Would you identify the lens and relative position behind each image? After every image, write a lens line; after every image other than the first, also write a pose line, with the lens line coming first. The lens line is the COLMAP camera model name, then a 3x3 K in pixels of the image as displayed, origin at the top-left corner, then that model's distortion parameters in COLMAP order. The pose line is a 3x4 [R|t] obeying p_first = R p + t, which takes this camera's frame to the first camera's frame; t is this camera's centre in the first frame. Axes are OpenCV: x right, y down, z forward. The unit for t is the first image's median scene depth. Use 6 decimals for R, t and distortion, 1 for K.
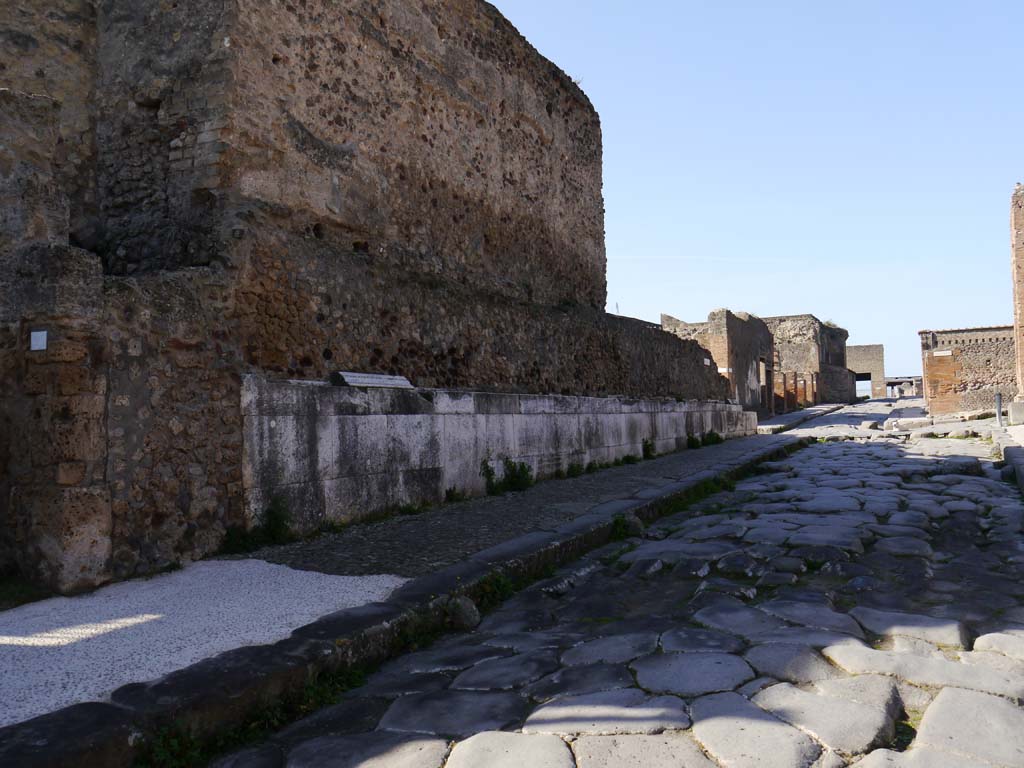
lens RADIAL K [[843.1, 0, 510.1], [0, 843.1, 381.3], [0, 0, 1]] dist [-0.048605, 0.028201]
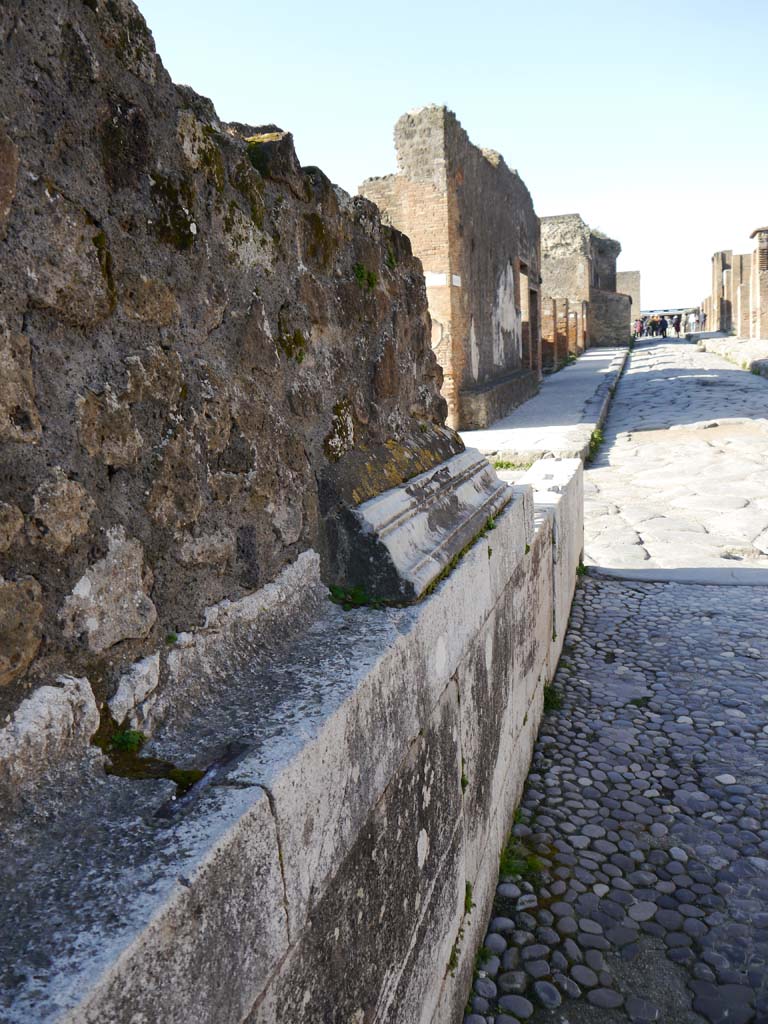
lens RADIAL K [[843.1, 0, 385.0], [0, 843.1, 514.2], [0, 0, 1]] dist [-0.048605, 0.028201]
pose [[0.986031, -0.060358, 0.155240, 0.740848], [0.024701, 0.974715, 0.222081, 0.019781], [-0.164720, -0.215144, 0.962590, 2.772705]]
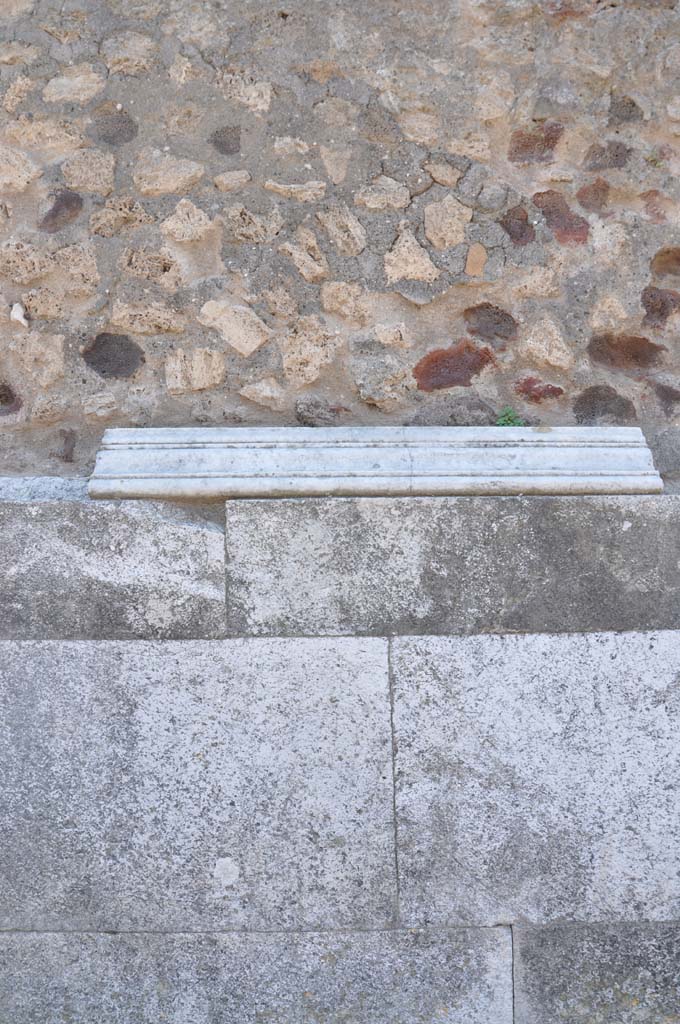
lens RADIAL K [[850.8, 0, 340.0], [0, 850.8, 512.0], [0, 0, 1]] dist [-0.149318, 0.141318]
pose [[0.466583, 0.017478, -0.884305, 0.018165], [0.041512, 0.998270, 0.041634, 0.003467], [0.883503, -0.056135, 0.465050, 0.957694]]
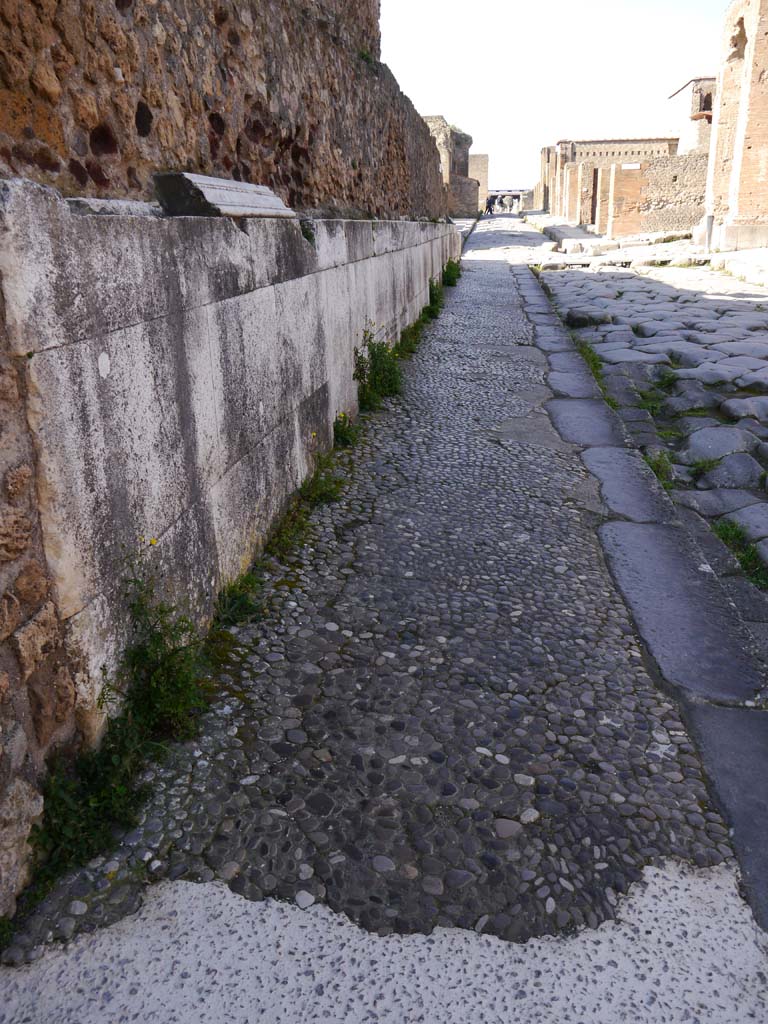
lens RADIAL K [[843.1, 0, 385.0], [0, 843.1, 514.2], [0, 0, 1]] dist [-0.048605, 0.028201]
pose [[0.943846, -0.101902, 0.314279, -0.250905], [-0.018919, 0.933015, 0.359340, -0.005210], [-0.329845, -0.345107, 0.878694, 0.613362]]
